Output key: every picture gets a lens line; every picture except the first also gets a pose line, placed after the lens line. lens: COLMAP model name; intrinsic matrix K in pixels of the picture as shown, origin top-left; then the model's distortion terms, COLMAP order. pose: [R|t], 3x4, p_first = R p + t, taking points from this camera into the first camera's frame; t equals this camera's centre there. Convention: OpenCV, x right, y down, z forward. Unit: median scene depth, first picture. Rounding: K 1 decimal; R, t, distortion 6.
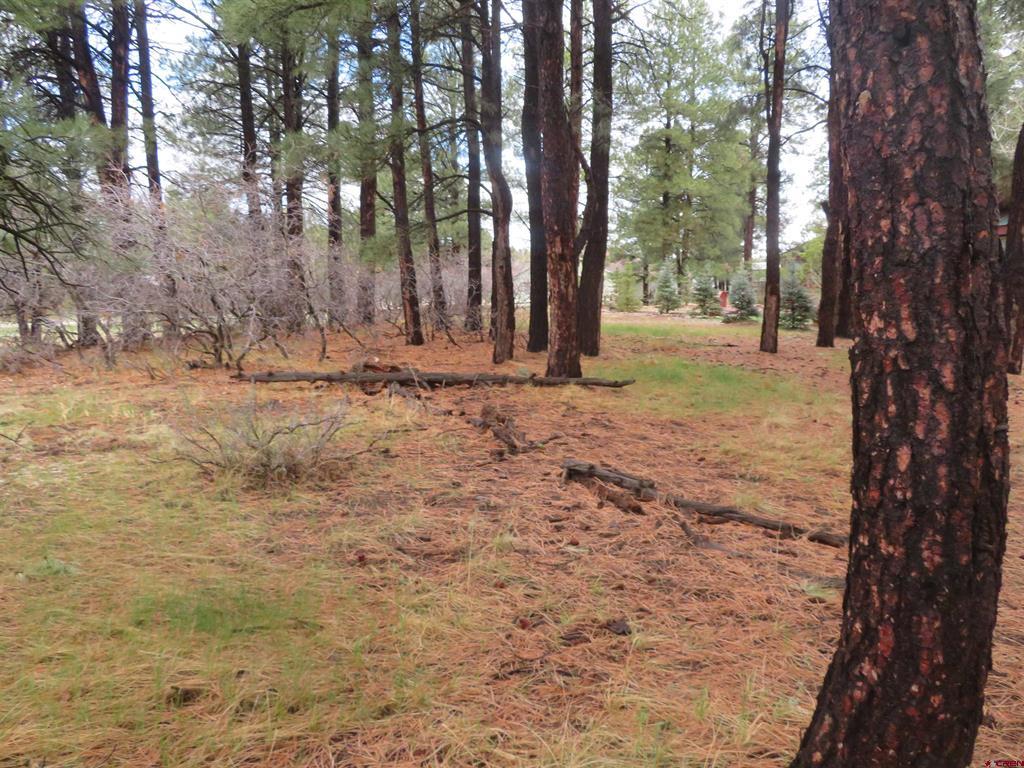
lens RADIAL K [[753.9, 0, 512.2], [0, 753.9, 386.0], [0, 0, 1]] dist [-0.006035, 0.001755]
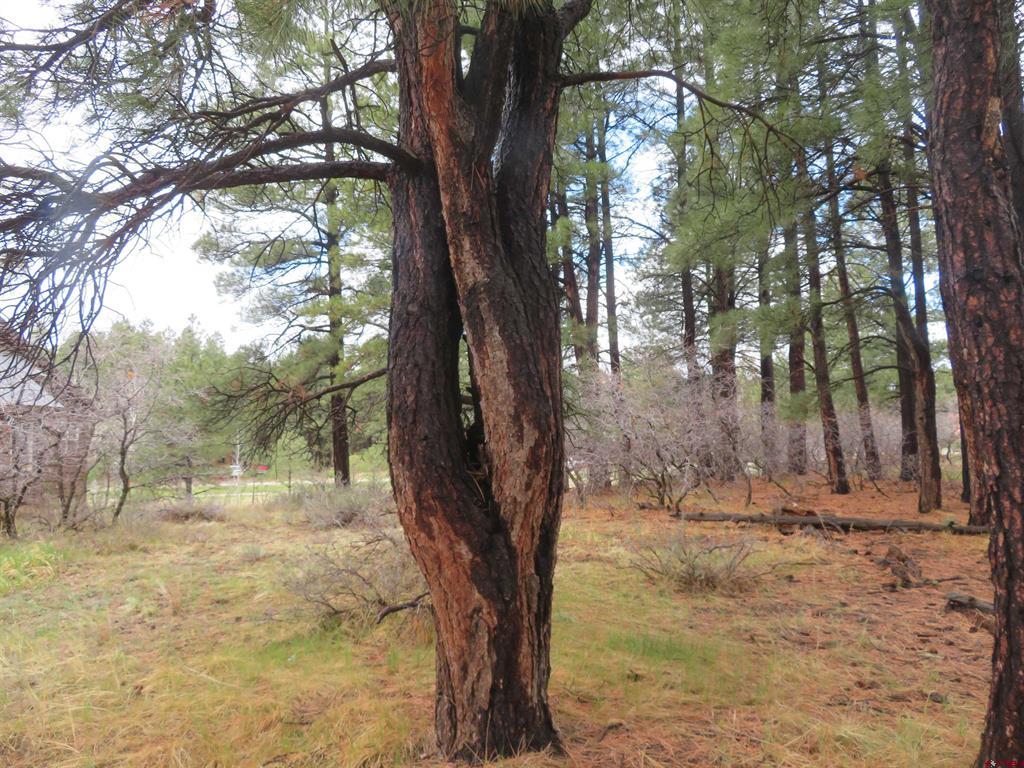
lens RADIAL K [[753.9, 0, 512.3], [0, 753.9, 385.0], [0, 0, 1]] dist [-0.006035, 0.001755]
pose [[0.842486, -0.061353, -0.535213, 0.084792], [-0.046939, 0.981355, -0.186383, 0.020197], [0.536670, 0.182147, 0.823898, -0.202612]]
